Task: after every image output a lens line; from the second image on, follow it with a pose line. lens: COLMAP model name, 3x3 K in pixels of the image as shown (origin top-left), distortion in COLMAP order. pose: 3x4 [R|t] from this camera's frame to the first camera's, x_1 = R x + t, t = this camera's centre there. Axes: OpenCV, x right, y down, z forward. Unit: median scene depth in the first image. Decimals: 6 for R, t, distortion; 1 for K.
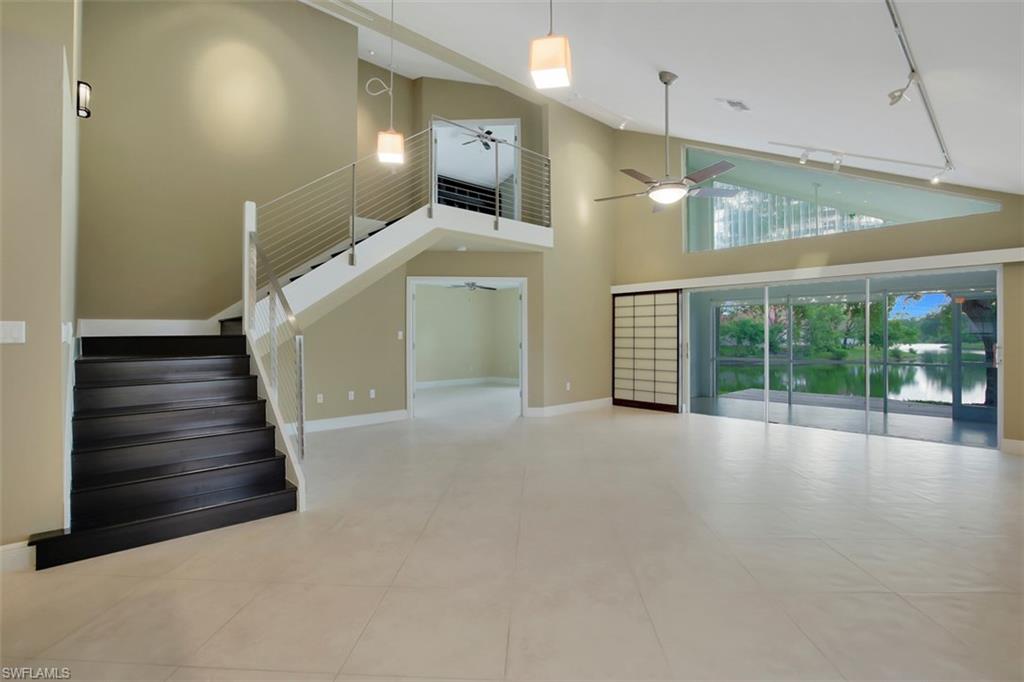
lens RADIAL K [[476.5, 0, 516.0], [0, 476.5, 334.5], [0, 0, 1]] dist [-0.005147, -0.000312]
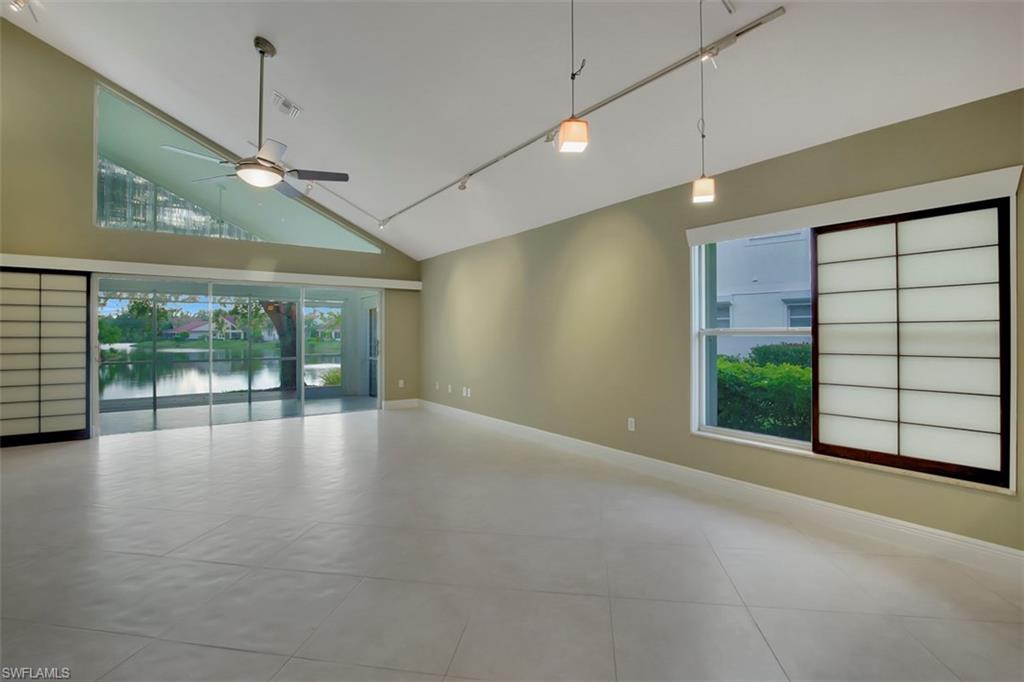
lens RADIAL K [[476.5, 0, 506.8], [0, 476.5, 332.9], [0, 0, 1]] dist [-0.005147, -0.000312]
pose [[0.142577, 0.003732, 0.989777, -0.288274], [-0.001558, 0.999992, -0.003546, 0.001475], [-0.989782, -0.001037, 0.142582, 0.238071]]
